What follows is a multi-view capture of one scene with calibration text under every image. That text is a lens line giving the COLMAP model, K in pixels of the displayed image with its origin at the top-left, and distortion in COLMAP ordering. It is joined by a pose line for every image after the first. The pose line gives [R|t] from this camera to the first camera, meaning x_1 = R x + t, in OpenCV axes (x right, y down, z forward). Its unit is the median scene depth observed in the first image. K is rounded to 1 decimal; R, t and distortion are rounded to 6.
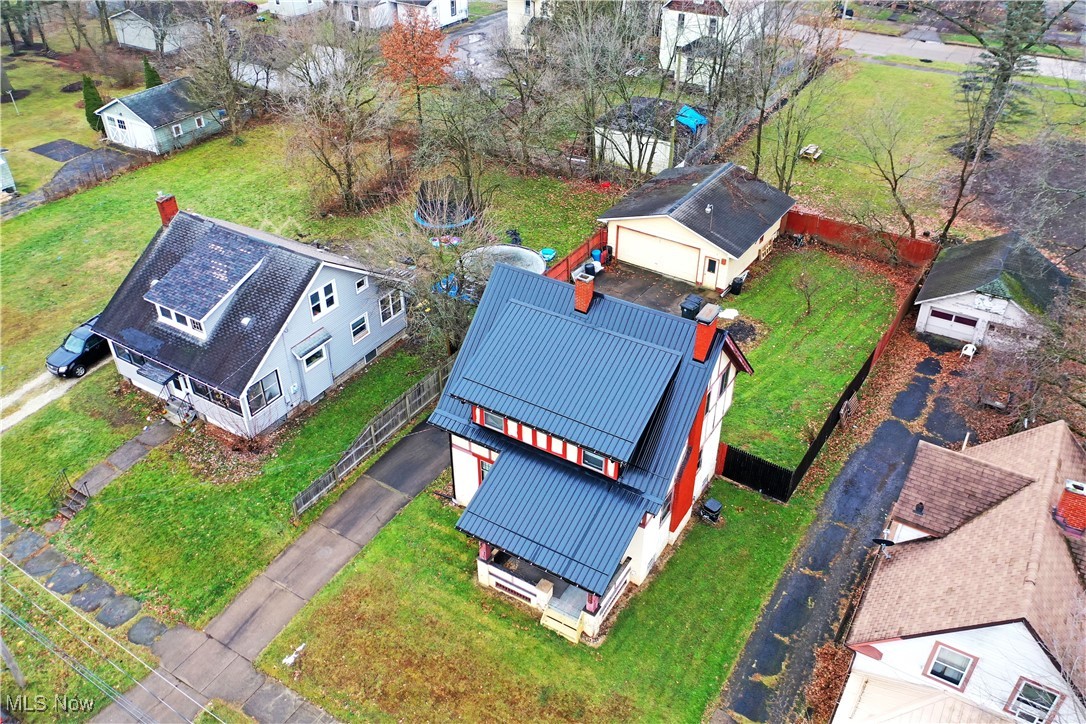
lens RADIAL K [[857.7, 0, 540.5], [0, 857.7, 365.8], [0, 0, 1]] dist [0.005175, 0.003810]
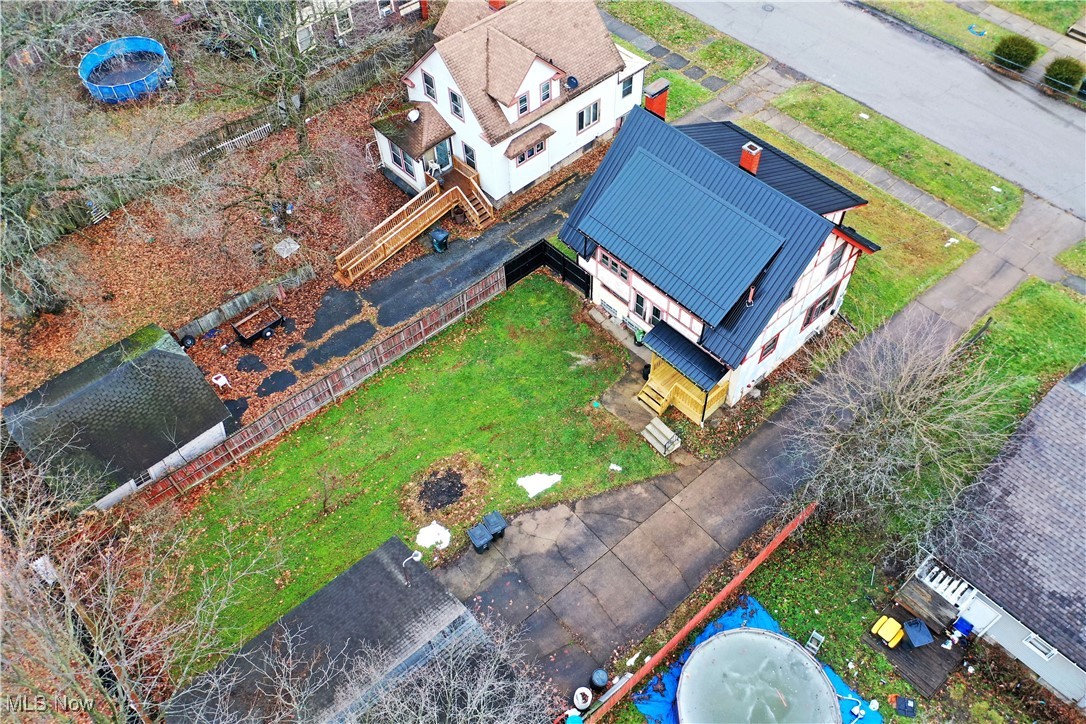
lens RADIAL K [[857.7, 0, 540.5], [0, 857.7, 365.8], [0, 0, 1]] dist [0.005175, 0.003810]
pose [[-0.960218, -0.201383, 0.193458, 0.036490], [0.188668, 0.042901, 0.981103, -0.950909], [-0.205877, 0.978573, -0.003200, 1.102253]]
